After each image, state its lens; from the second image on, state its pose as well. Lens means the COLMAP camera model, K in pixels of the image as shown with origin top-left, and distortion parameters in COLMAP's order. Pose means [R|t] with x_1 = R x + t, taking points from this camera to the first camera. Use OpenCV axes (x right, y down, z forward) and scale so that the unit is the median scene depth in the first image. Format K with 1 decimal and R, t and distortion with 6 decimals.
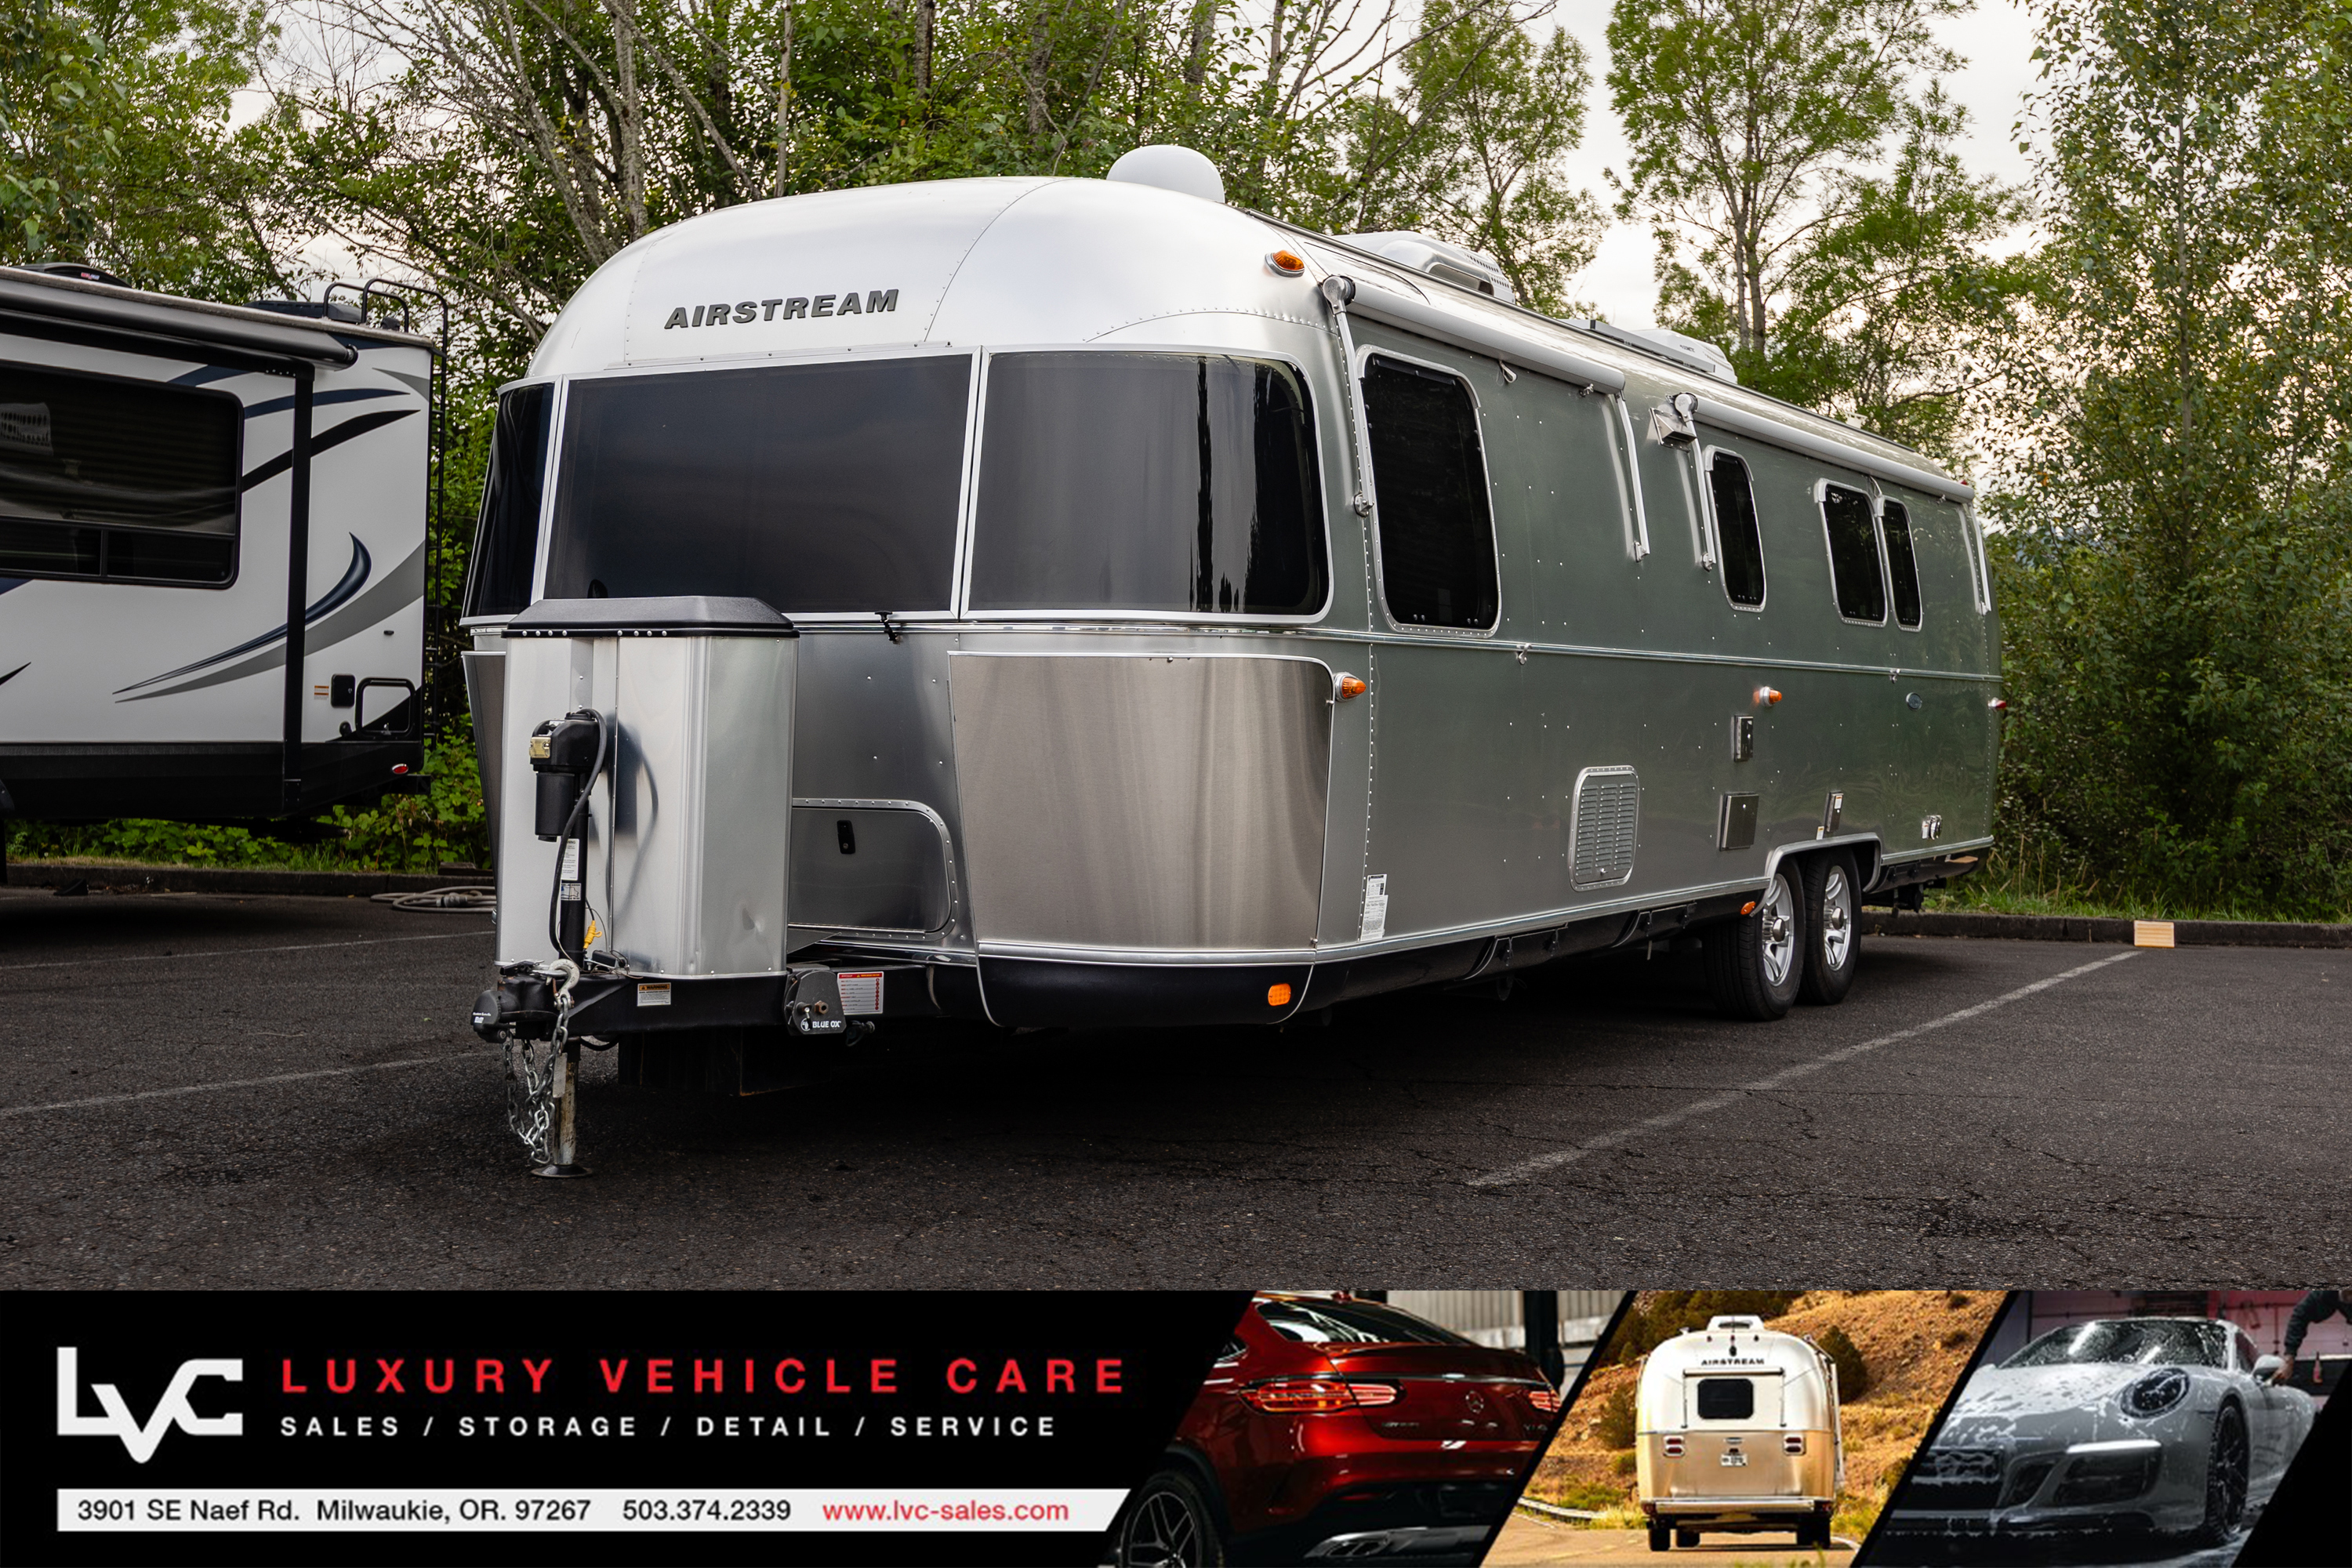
lens RADIAL K [[2633.6, 0, 1236.6], [0, 2633.6, 554.9], [0, 0, 1]] dist [-0.022856, 0.025981]
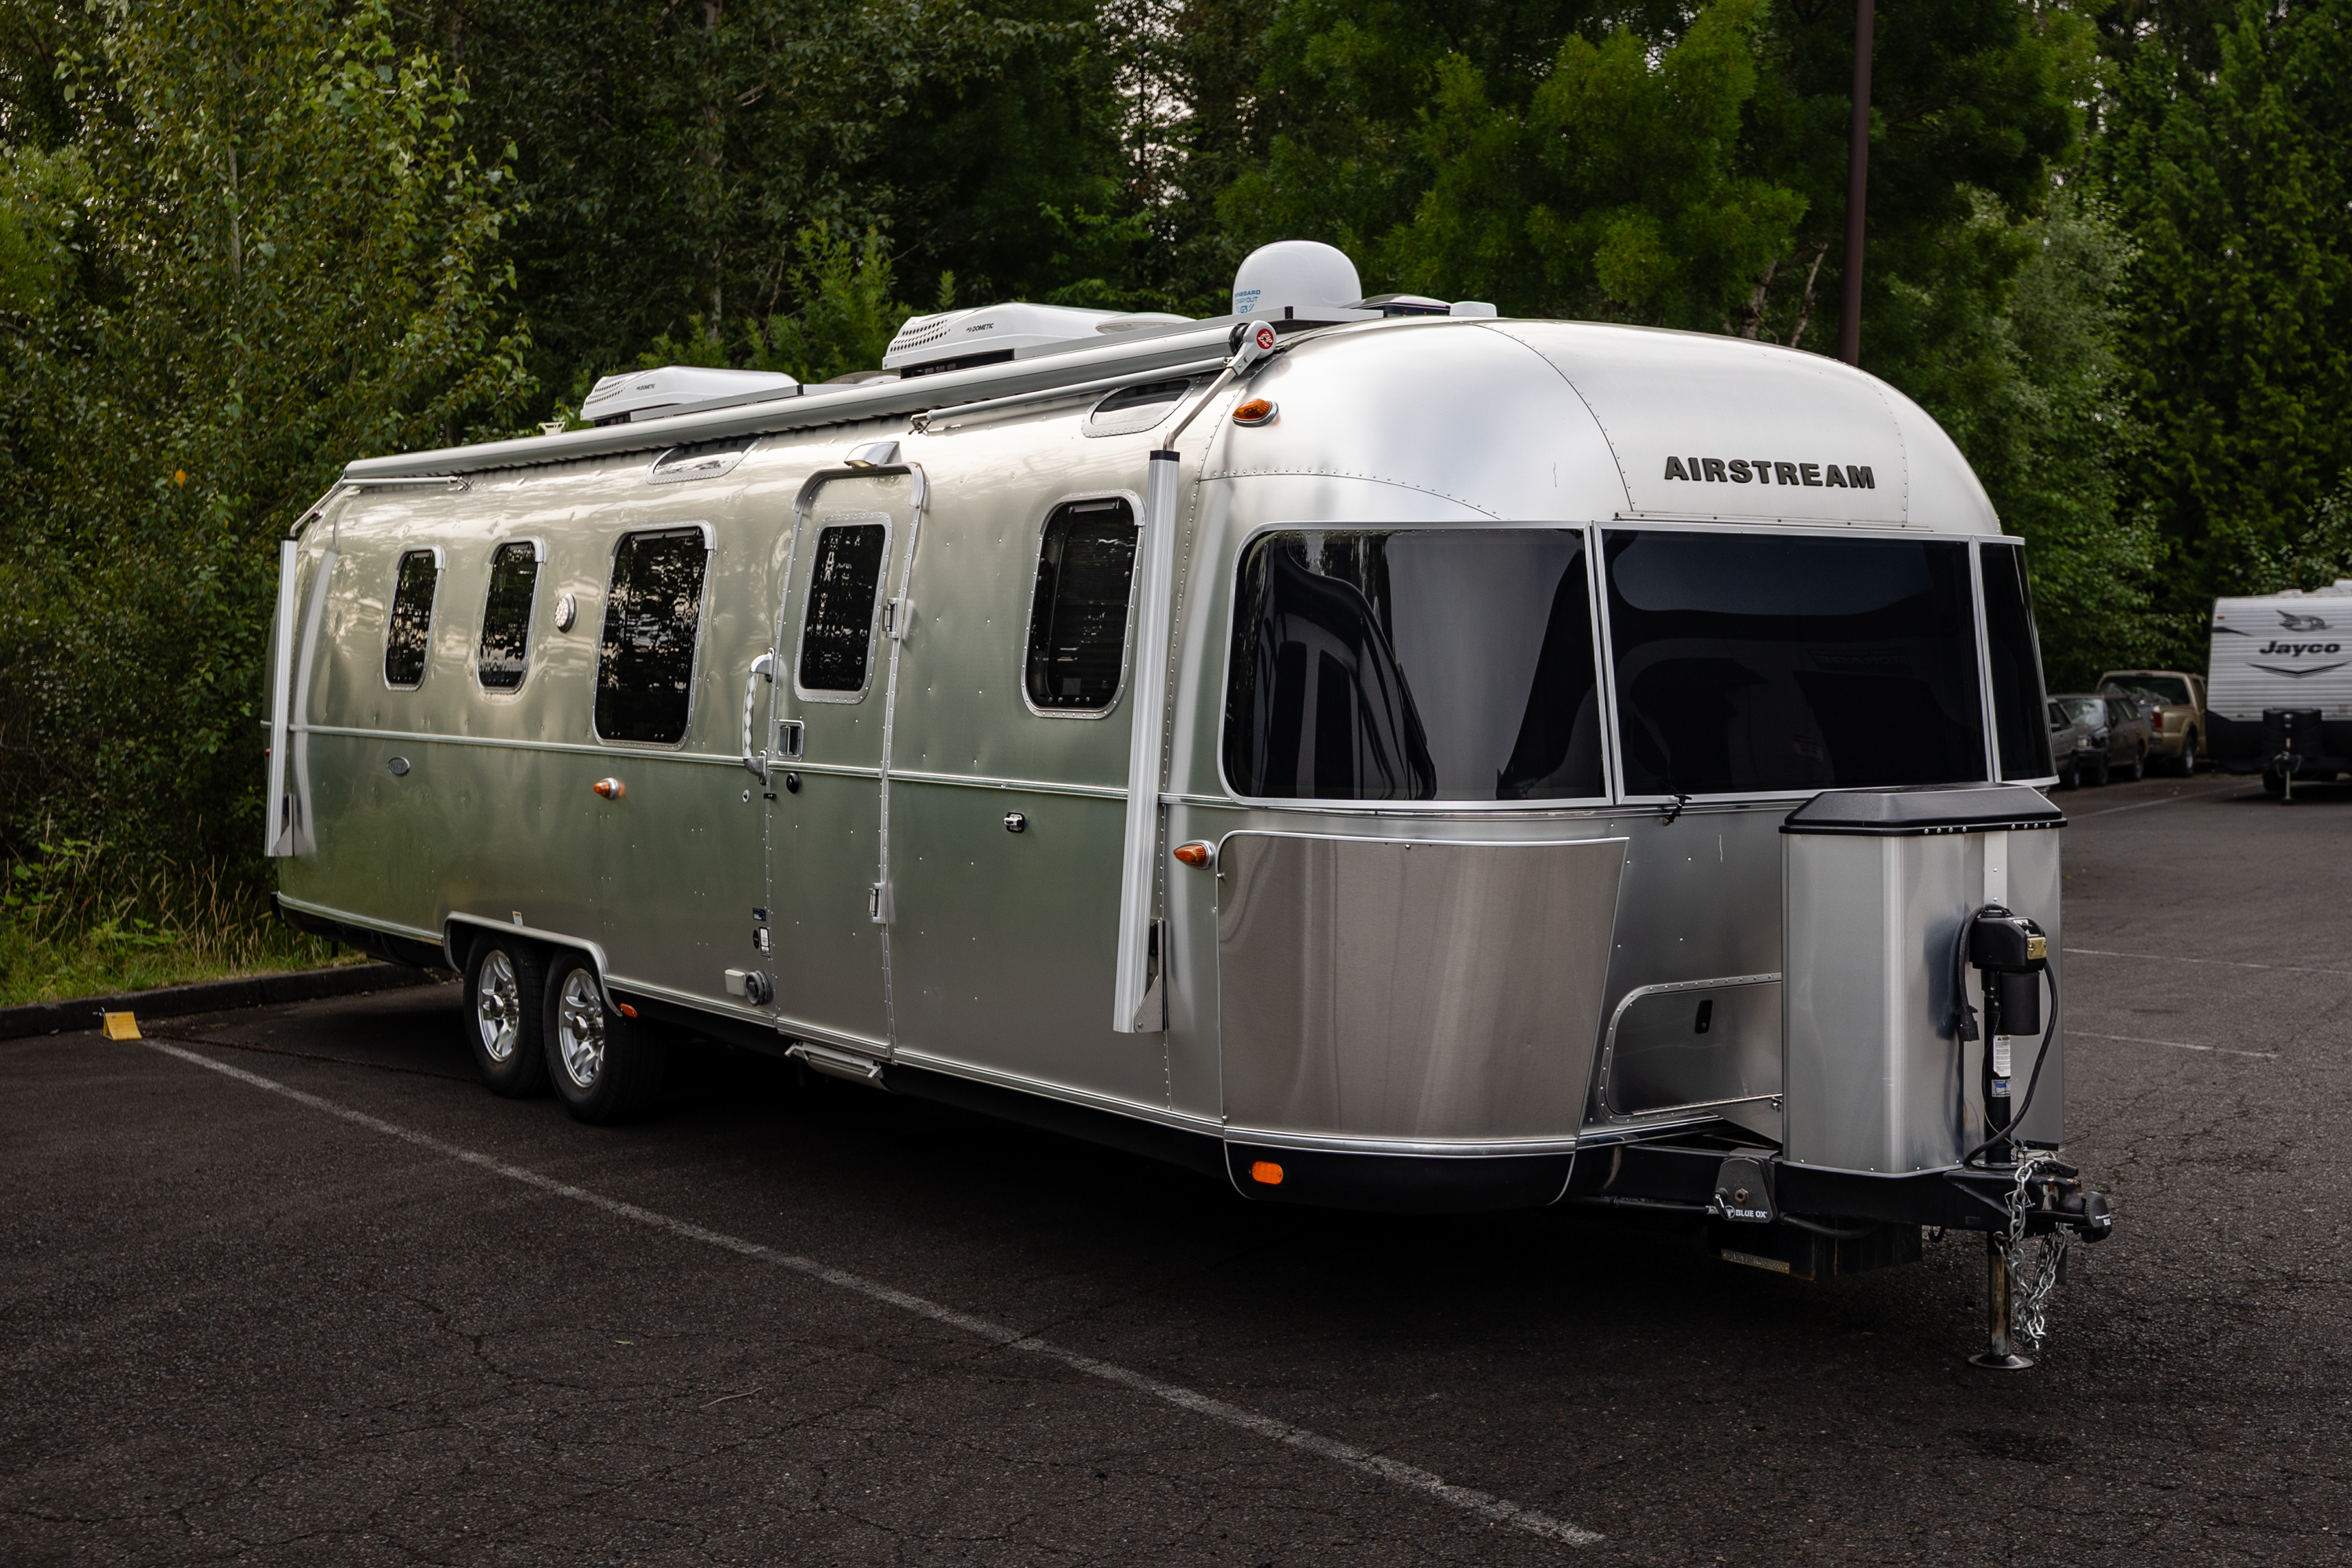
lens RADIAL K [[2763.0, 0, 1221.3], [0, 2763.0, 814.8], [0, 0, 1]] dist [-0.023702, 0.032442]
pose [[0.452236, -0.065725, 0.889473, -0.713968], [-0.045623, 0.994271, 0.096665, -0.034456], [-0.890730, -0.084295, 0.446647, 0.432754]]
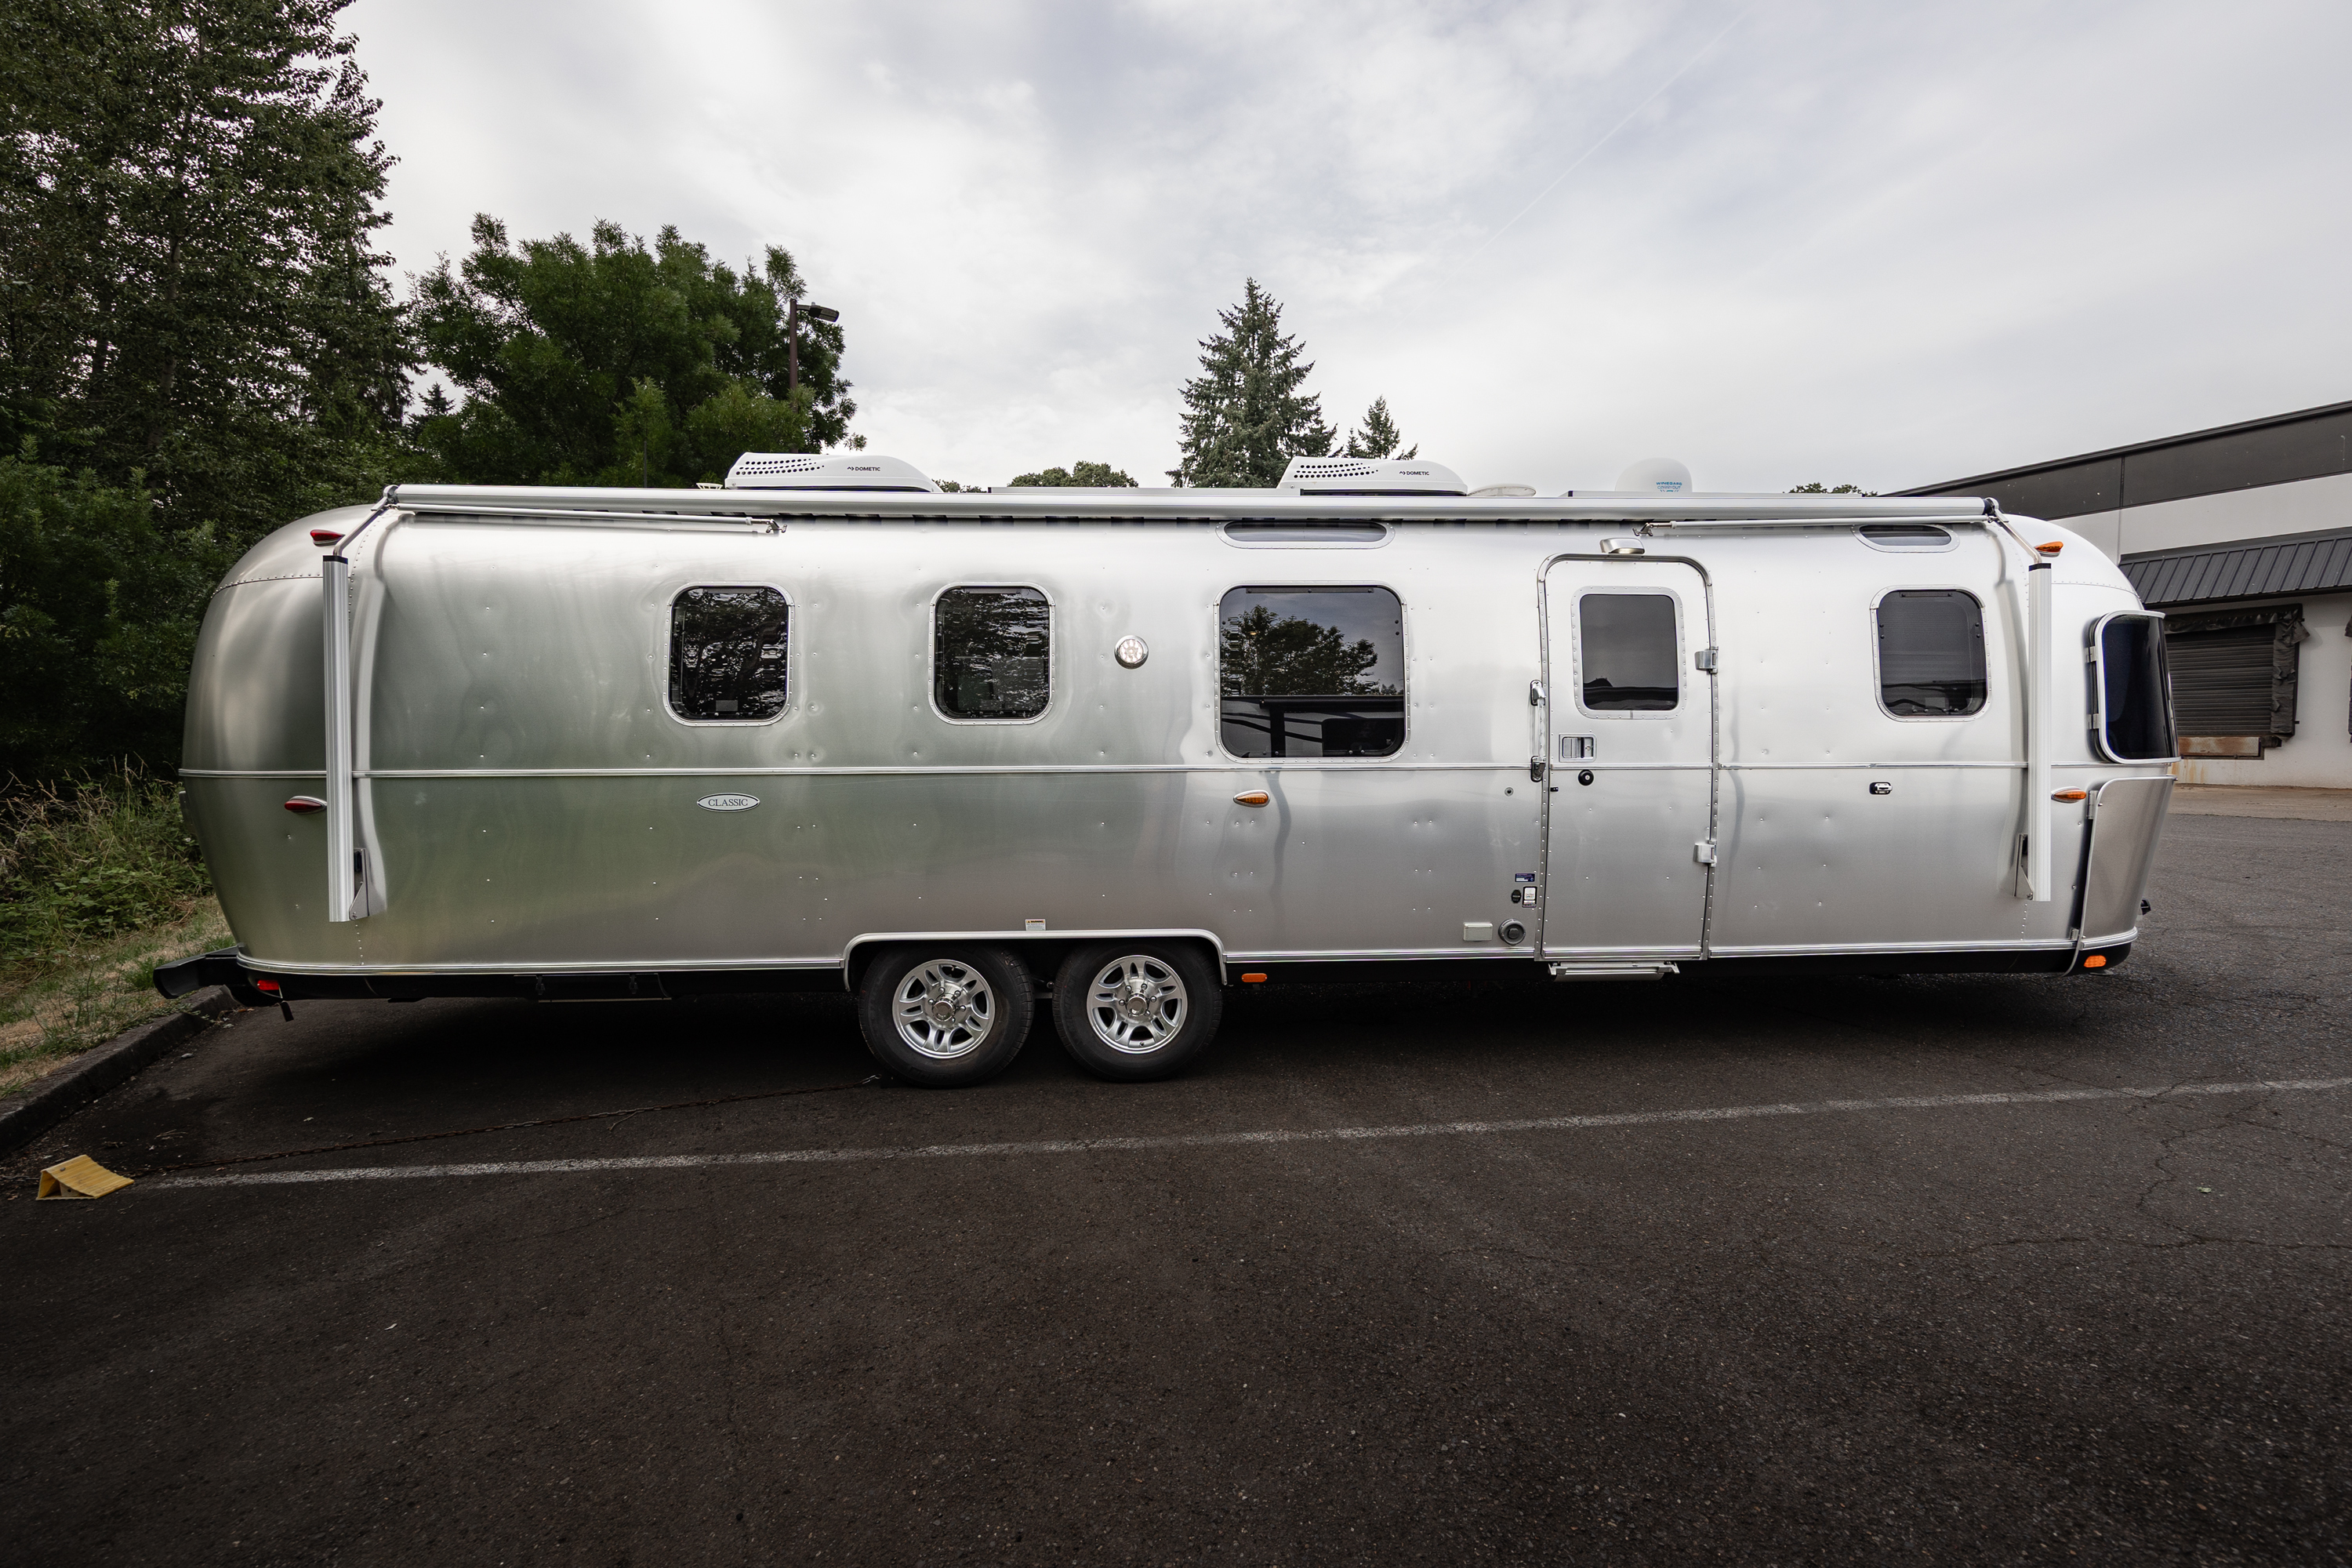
lens RADIAL K [[957.2, 0, 1176.0], [0, 957.2, 768.3], [0, 0, 1]] dist [0.000968, 0.000016]
pose [[-0.491176, -0.092840, 0.866099, -0.612700], [-0.053365, 0.995643, 0.076462, -0.022241], [-0.869424, -0.008663, -0.493991, 0.634056]]
